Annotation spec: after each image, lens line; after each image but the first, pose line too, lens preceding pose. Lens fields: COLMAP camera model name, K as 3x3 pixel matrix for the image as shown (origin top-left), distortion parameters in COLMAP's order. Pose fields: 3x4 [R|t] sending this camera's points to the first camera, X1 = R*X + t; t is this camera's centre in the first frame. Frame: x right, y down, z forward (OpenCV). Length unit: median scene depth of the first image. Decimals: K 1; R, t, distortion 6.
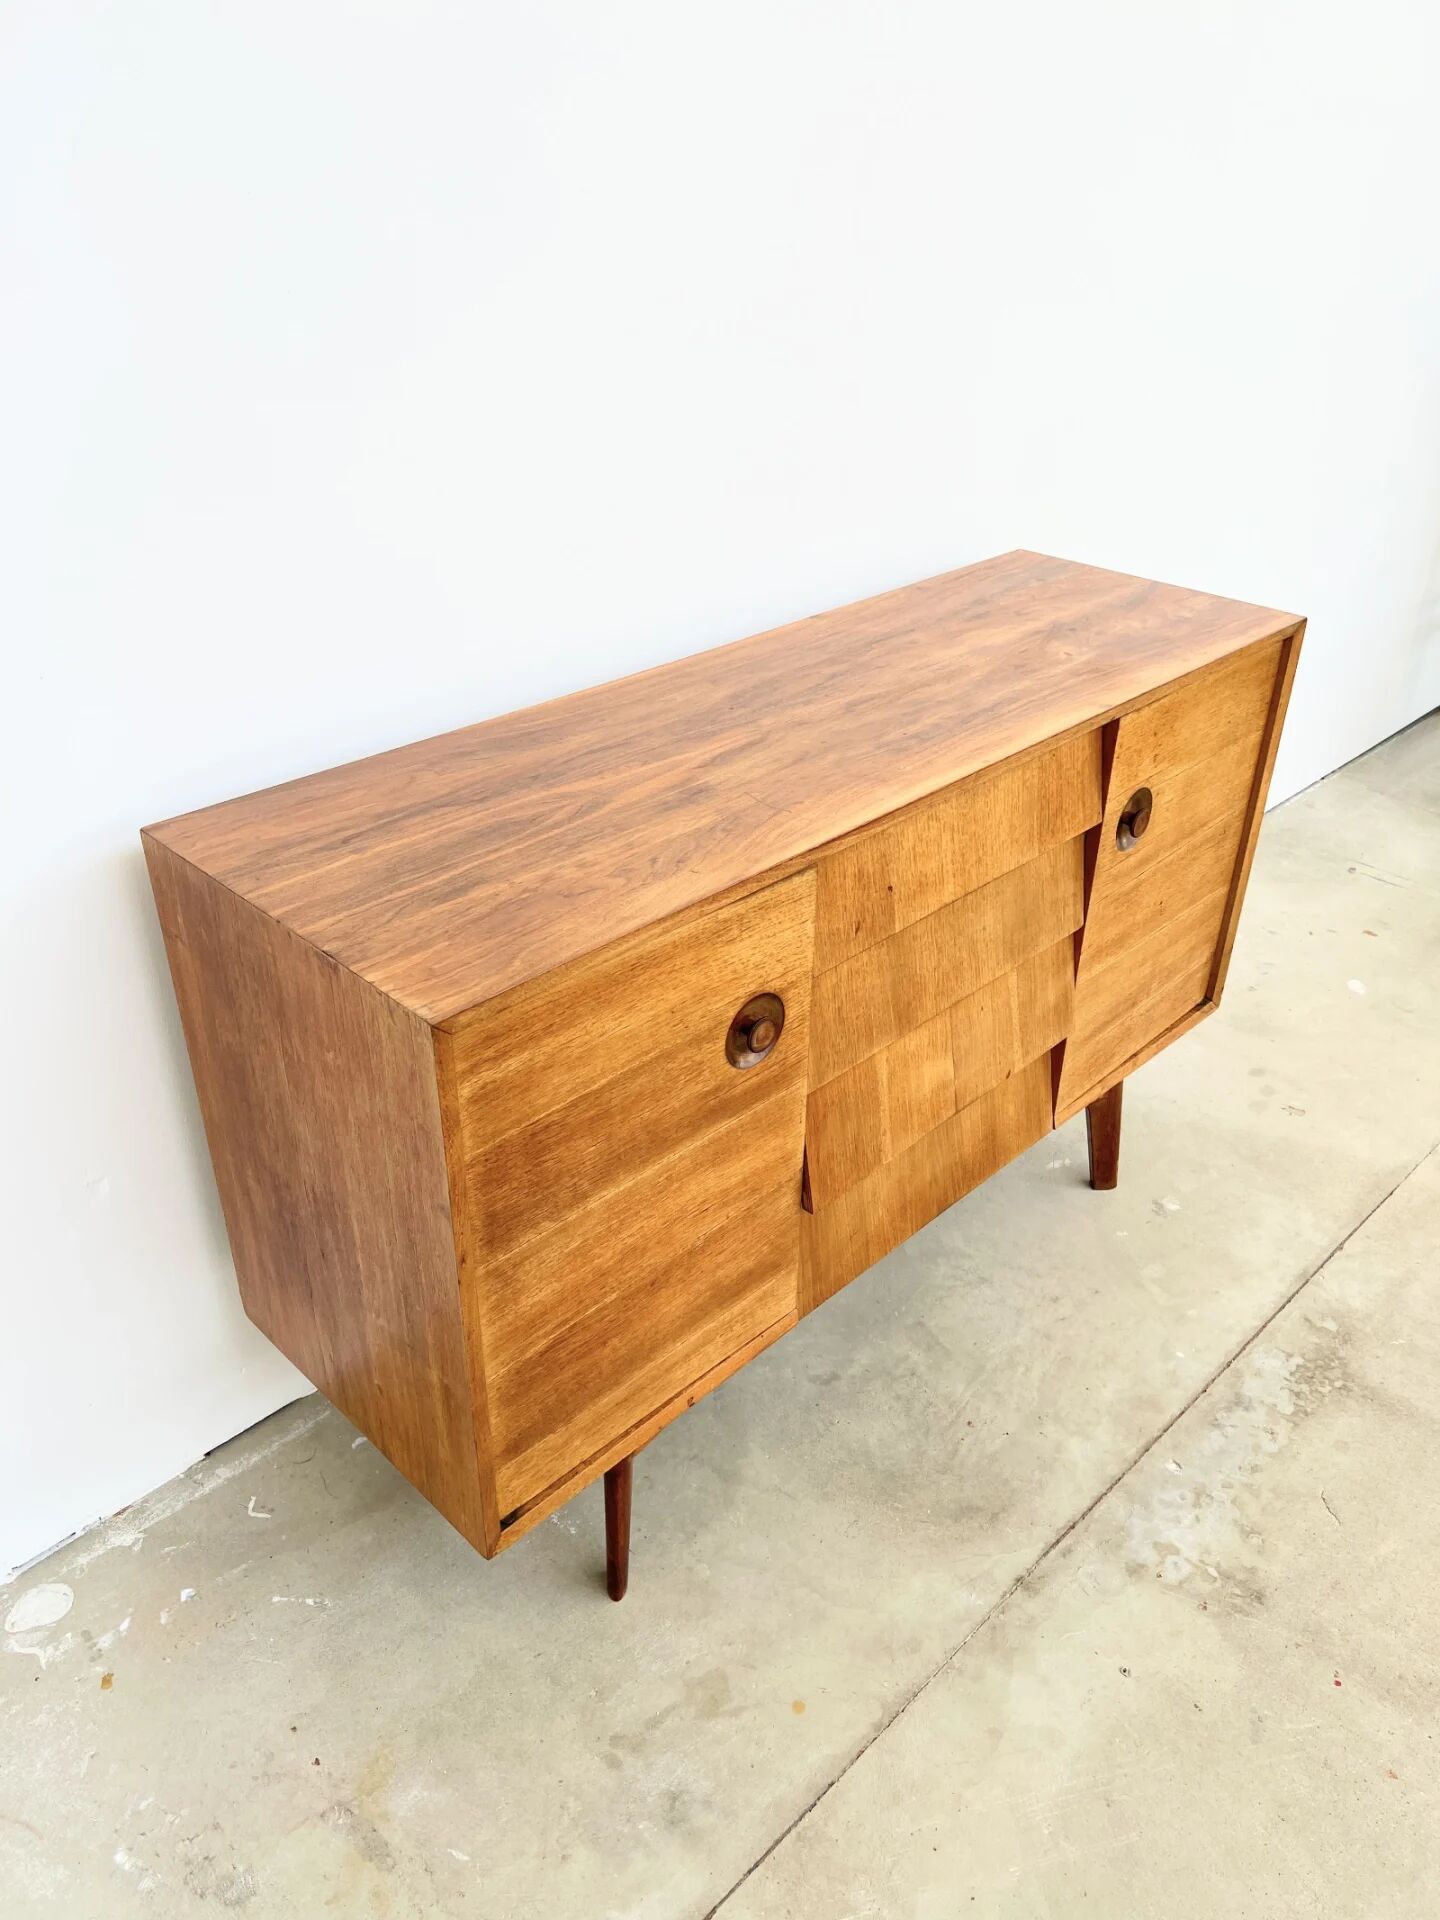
lens RADIAL K [[1446.6, 0, 721.1], [0, 1446.6, 967.5], [0, 0, 1]] dist [0.168714, -0.445476]
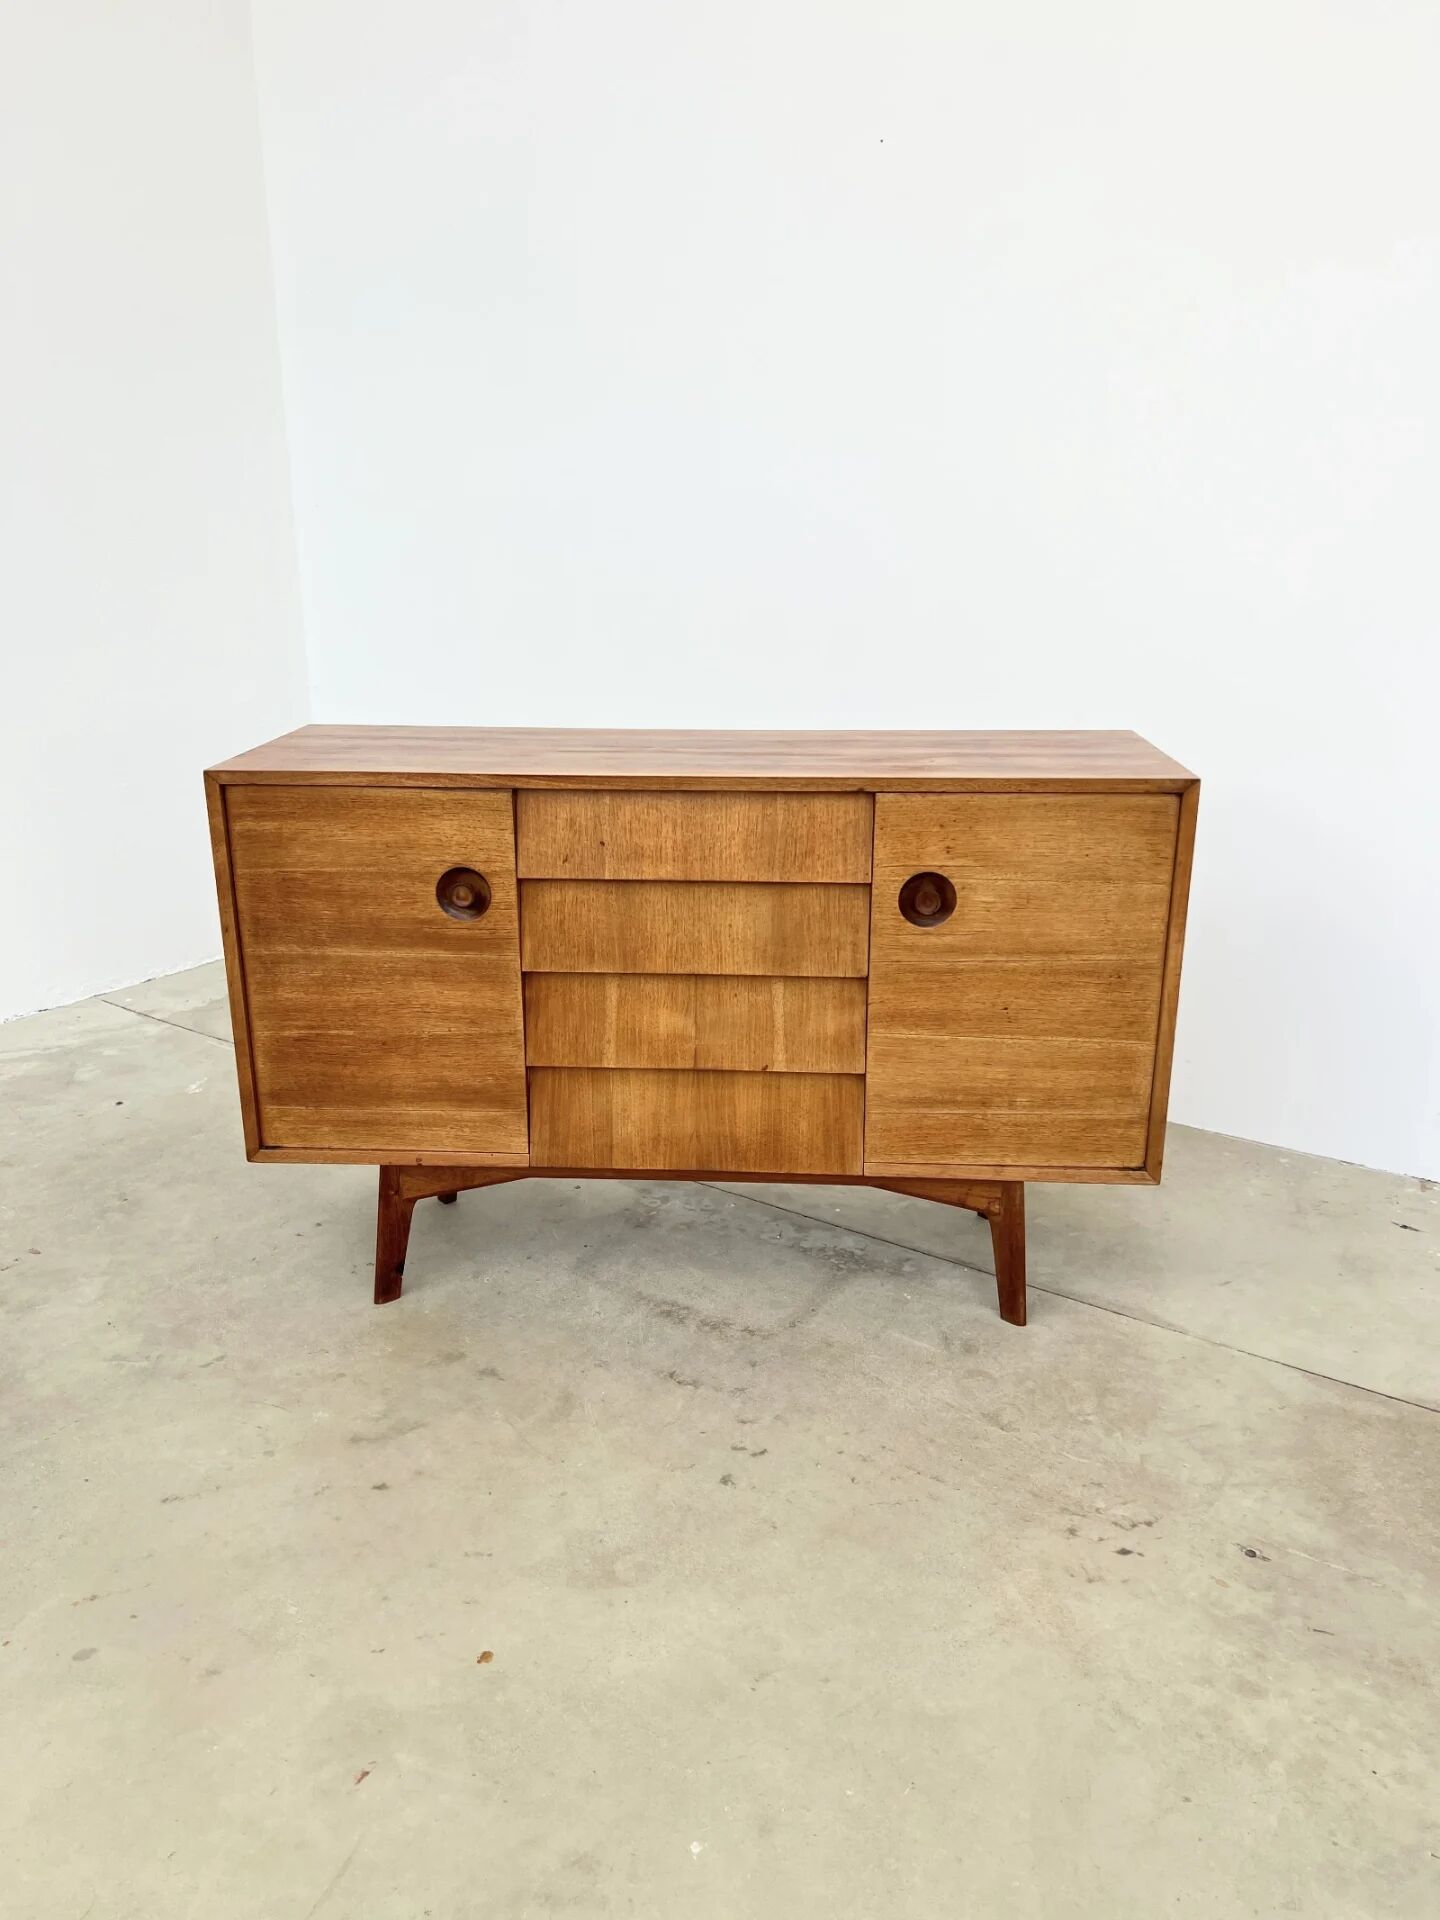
lens RADIAL K [[1446.6, 0, 721.1], [0, 1446.6, 967.5], [0, 0, 1]] dist [0.168714, -0.445476]
pose [[0.659207, 0.220083, -0.719034, 1.252056], [-0.381690, 0.921801, -0.067785, 0.109961], [0.647888, 0.319132, 0.691661, 0.140187]]
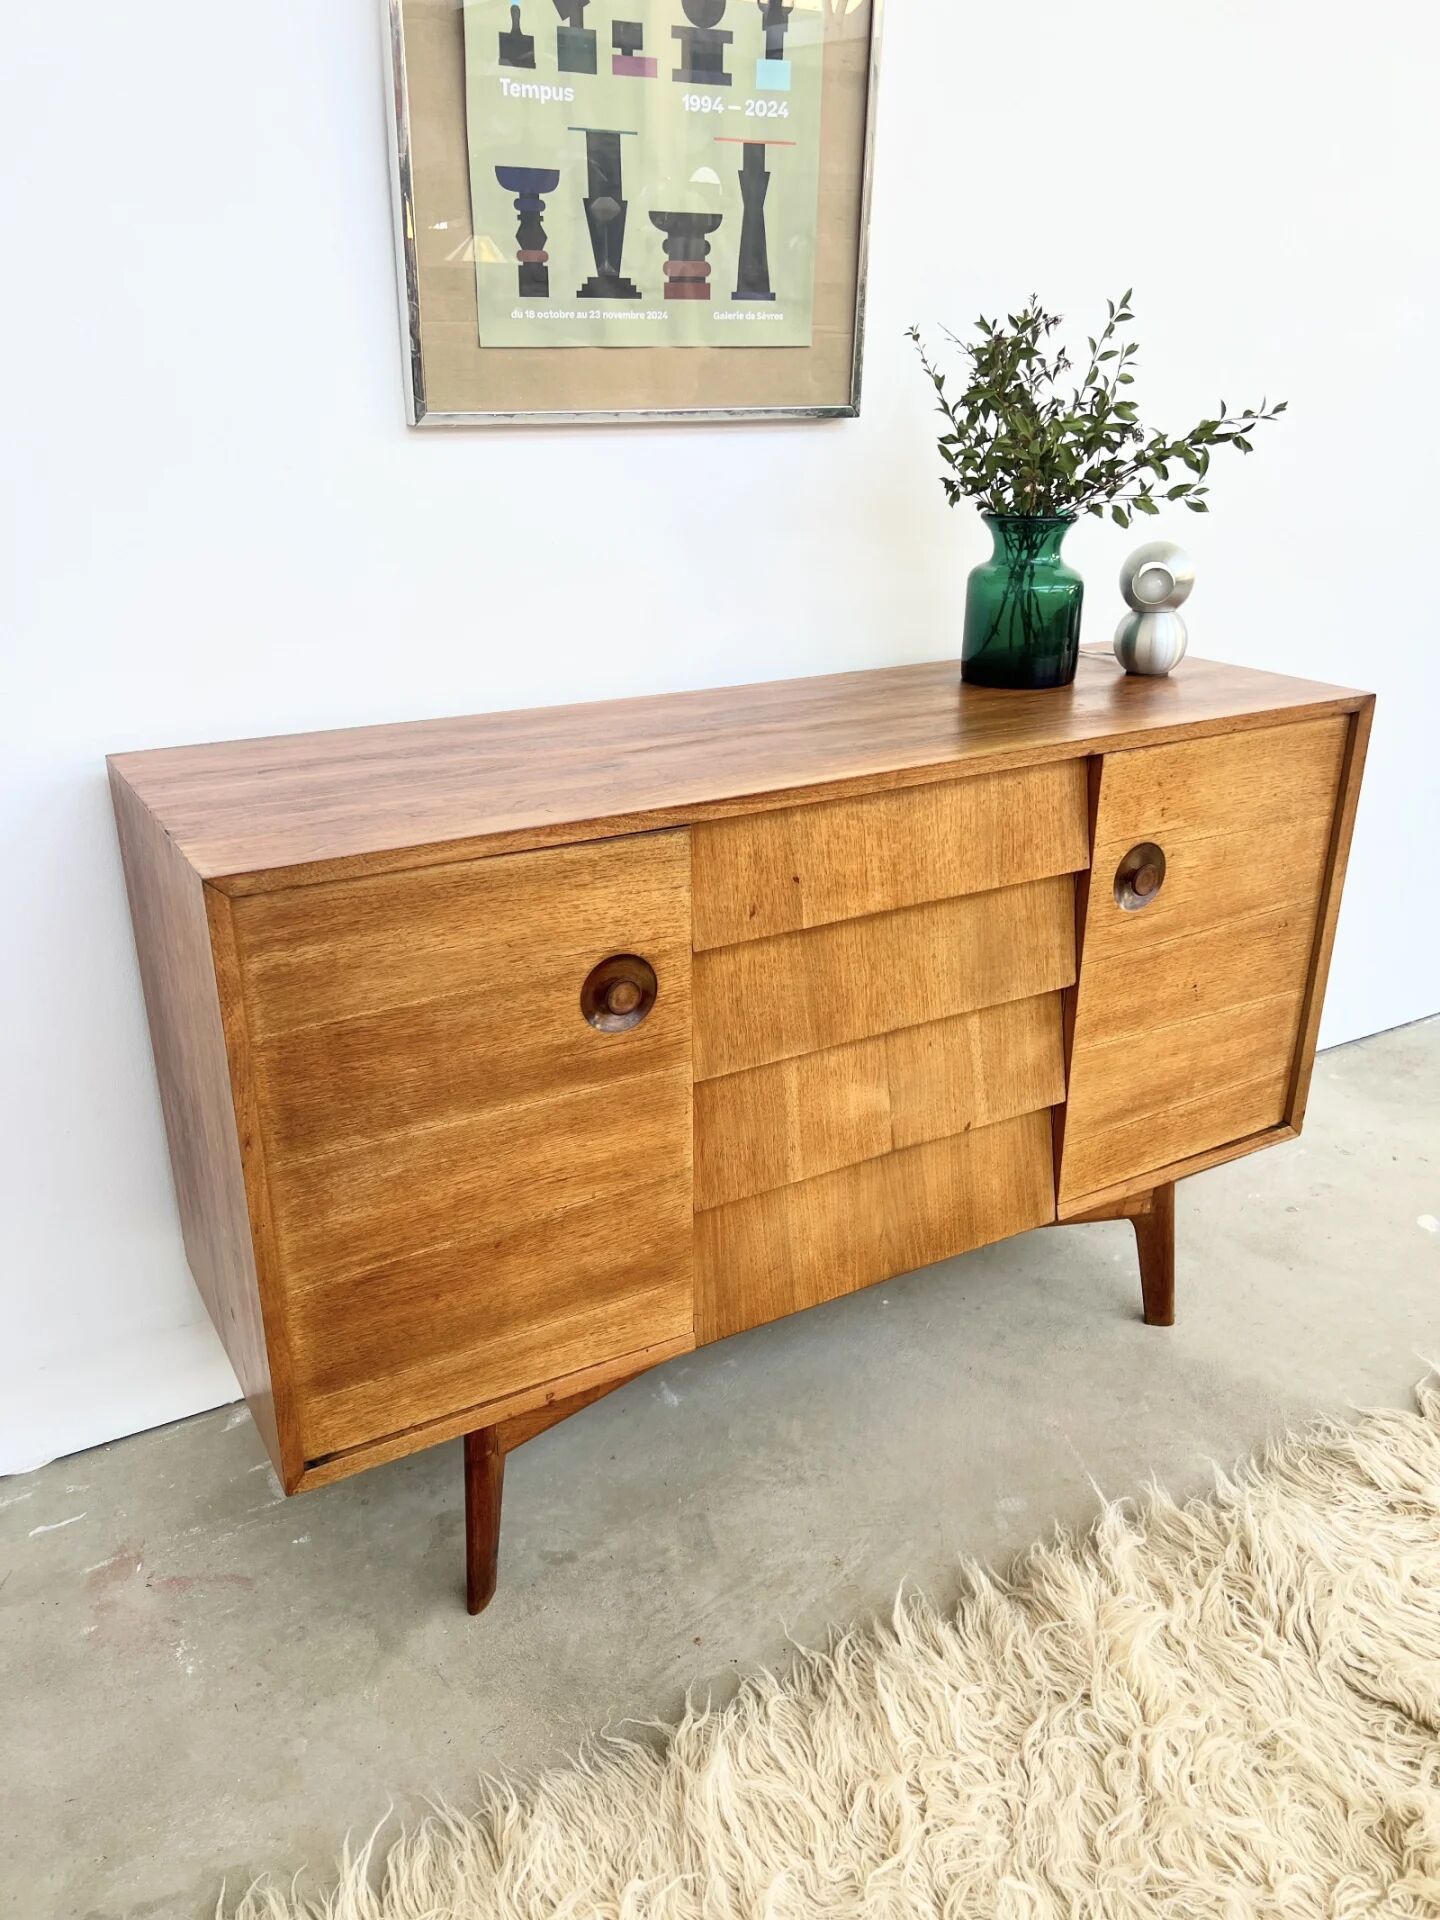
lens RADIAL K [[1446.6, 0, 721.1], [0, 1446.6, 967.5], [0, 0, 1]] dist [0.168714, -0.445476]
pose [[0.966516, 0.087806, -0.241117, 0.313690], [-0.124707, 0.981936, -0.142302, 0.151953], [0.224266, 0.167606, 0.960007, 0.058193]]
